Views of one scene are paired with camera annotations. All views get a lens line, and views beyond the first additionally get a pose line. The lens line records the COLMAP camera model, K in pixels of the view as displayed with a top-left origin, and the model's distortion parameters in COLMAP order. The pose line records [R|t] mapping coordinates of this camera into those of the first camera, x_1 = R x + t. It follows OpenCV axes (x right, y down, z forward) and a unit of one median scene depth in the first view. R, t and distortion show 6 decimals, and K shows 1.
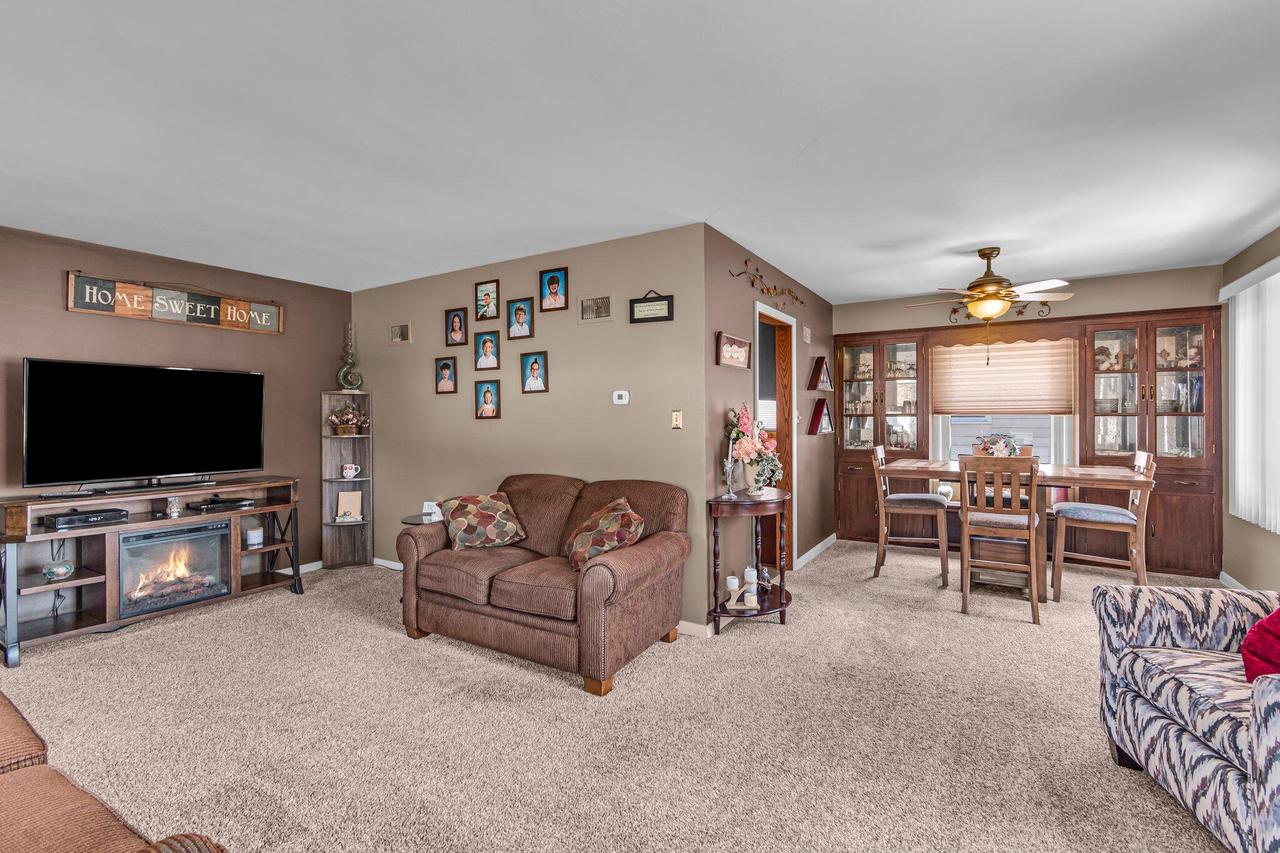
lens RADIAL K [[589.0, 0, 638.3], [0, 589.0, 418.7], [0, 0, 1]] dist [0.002593, -0.000054]
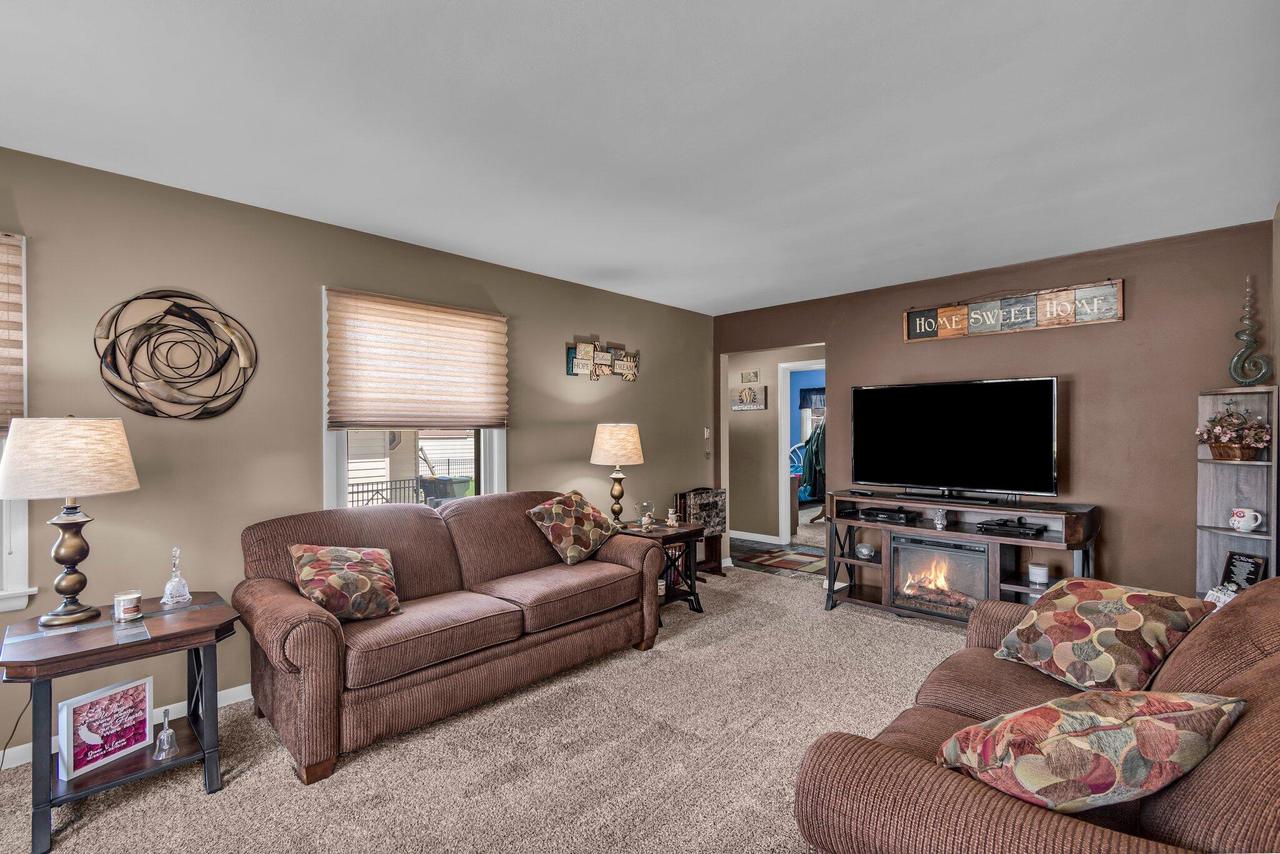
lens RADIAL K [[589.0, 0, 638.4], [0, 589.0, 432.2], [0, 0, 1]] dist [0.002593, -0.000054]
pose [[-0.213259, 0.009754, -0.976947, 0.321334], [0.003293, 0.999952, 0.009265, -0.012499], [0.976990, -0.001241, -0.213281, 0.694505]]
